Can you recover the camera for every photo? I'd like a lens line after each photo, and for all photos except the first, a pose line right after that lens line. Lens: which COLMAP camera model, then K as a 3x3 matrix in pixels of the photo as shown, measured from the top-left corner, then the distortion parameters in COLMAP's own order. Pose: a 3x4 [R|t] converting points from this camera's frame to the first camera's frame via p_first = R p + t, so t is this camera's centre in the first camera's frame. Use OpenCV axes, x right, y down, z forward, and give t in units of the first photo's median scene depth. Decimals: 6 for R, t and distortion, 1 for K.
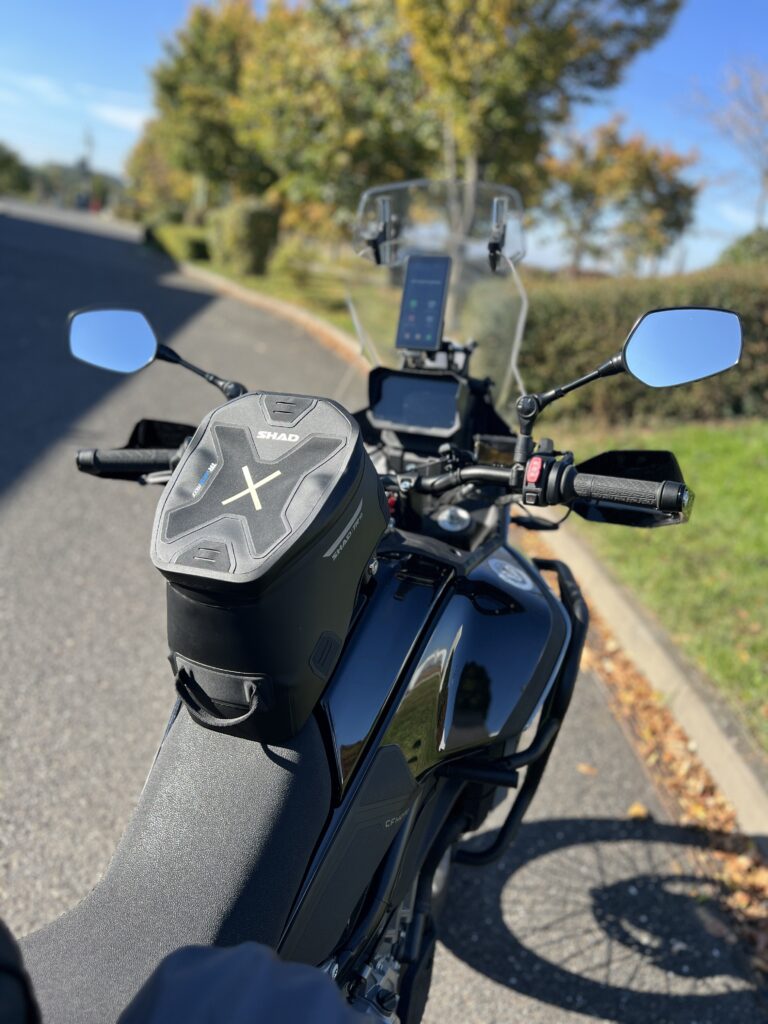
lens RADIAL K [[782.0, 0, 384.0], [0, 782.0, 512.0], [0, 0, 1]] dist [0.031877, -0.003952]
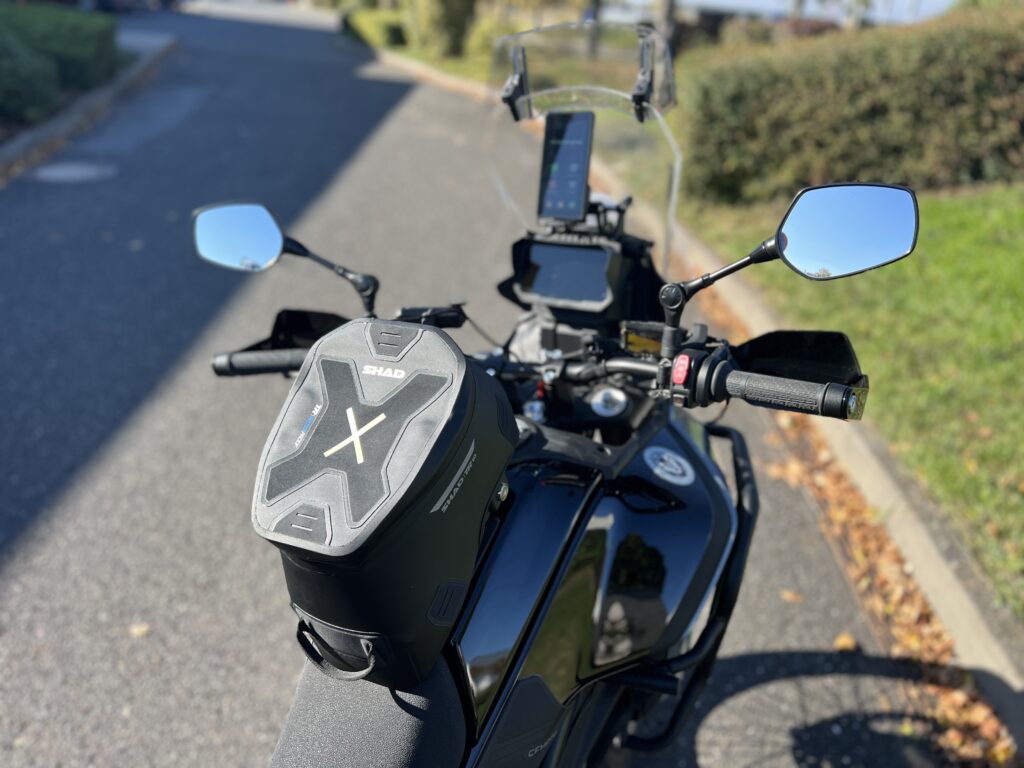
lens RADIAL K [[781.3, 0, 511.2], [0, 781.3, 381.0], [0, 0, 1]] dist [0.043061, -0.034108]
pose [[0.991606, -0.044064, -0.121554, 0.056155], [0.057755, 0.992083, 0.111516, -0.079941], [0.115677, -0.117600, 0.986301, 0.045176]]
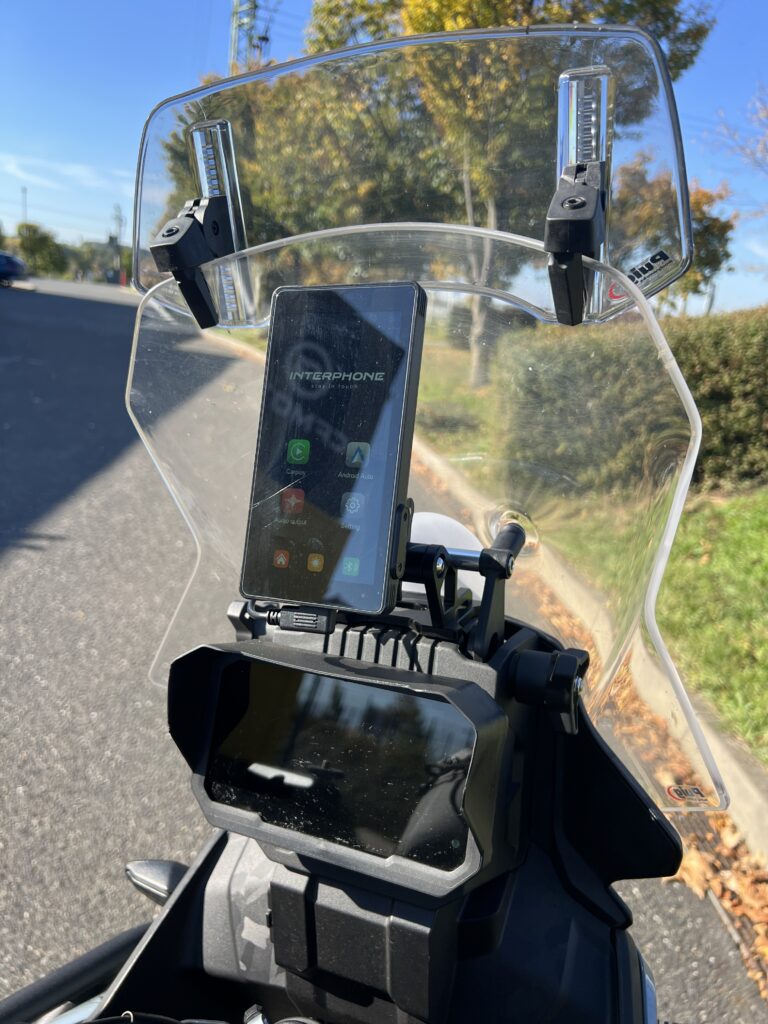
lens RADIAL K [[782.0, 0, 384.0], [0, 782.0, 512.0], [0, 0, 1]] dist [0.031877, -0.003952]
pose [[0.997882, -0.046016, -0.045981, 0.052204], [0.042907, 0.996867, -0.066444, -0.141997], [0.048894, 0.064330, 0.996730, 0.453793]]
